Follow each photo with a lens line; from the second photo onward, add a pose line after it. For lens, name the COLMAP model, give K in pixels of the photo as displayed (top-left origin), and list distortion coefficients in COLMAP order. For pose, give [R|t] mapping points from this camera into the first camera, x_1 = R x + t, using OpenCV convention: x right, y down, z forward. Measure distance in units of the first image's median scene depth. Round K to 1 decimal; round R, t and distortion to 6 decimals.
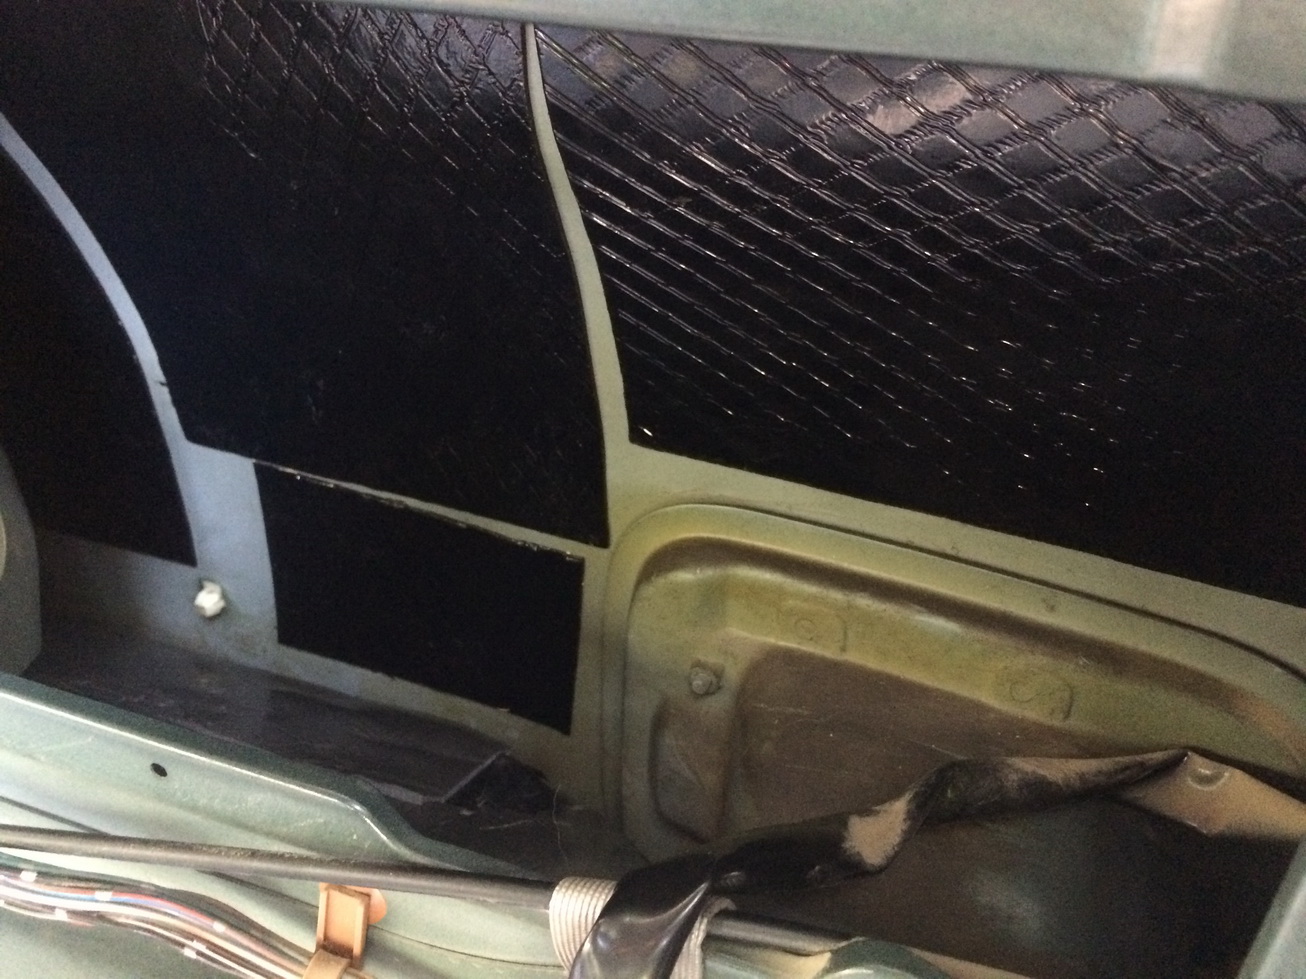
lens RADIAL K [[1107.8, 0, 656.3], [0, 1107.8, 487.0], [0, 0, 1]] dist [0.051728, -0.005423]
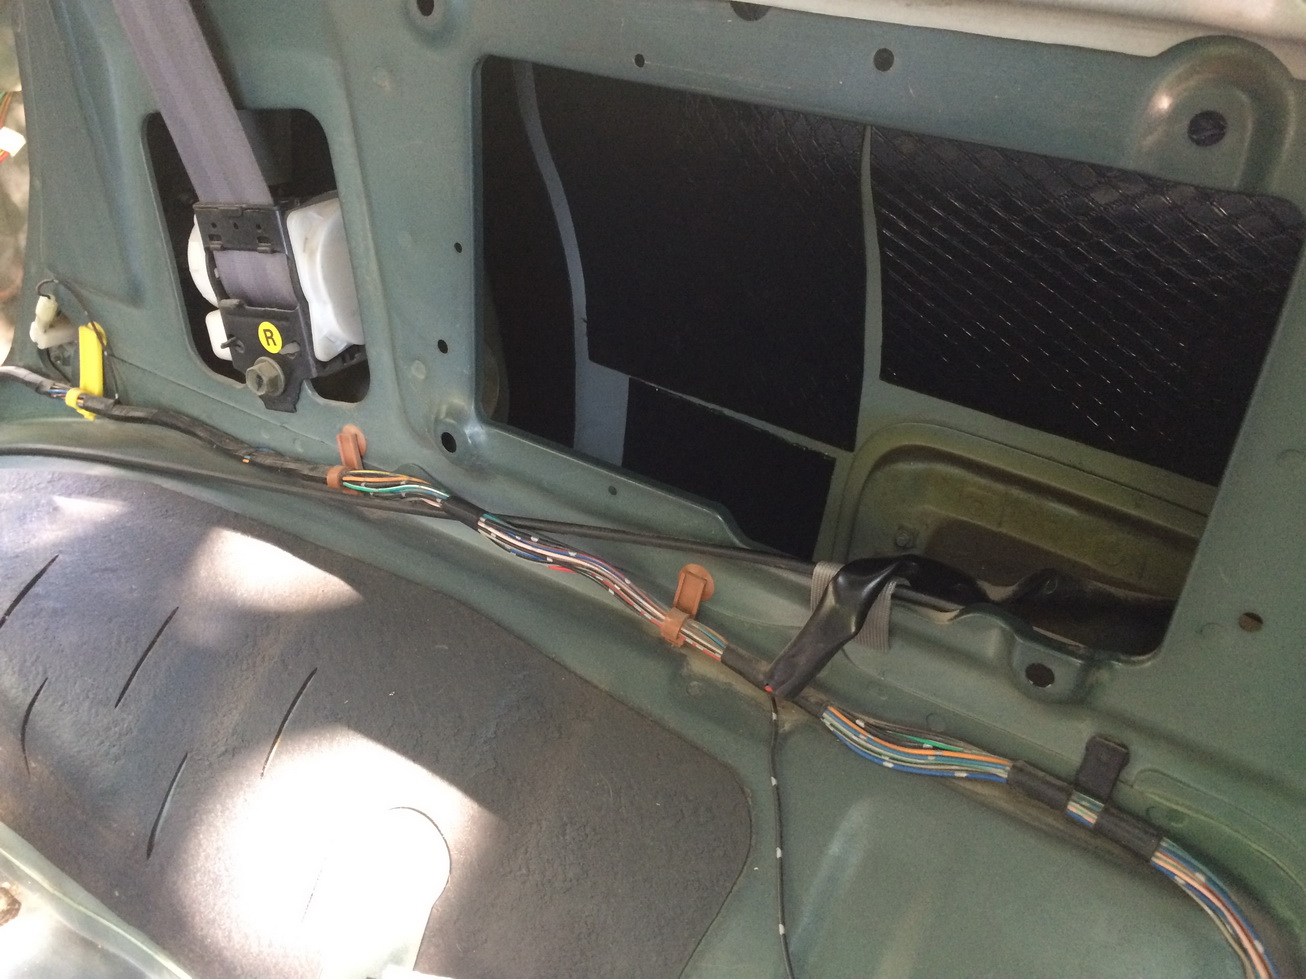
lens RADIAL K [[1107.8, 0, 652.0], [0, 1107.8, 492.8], [0, 0, 1]] dist [0.051728, -0.005423]
pose [[0.970347, 0.145390, -0.193104, -0.011476], [-0.154982, 0.987281, -0.035448, 0.277074], [0.185494, 0.064324, 0.980538, -0.743827]]
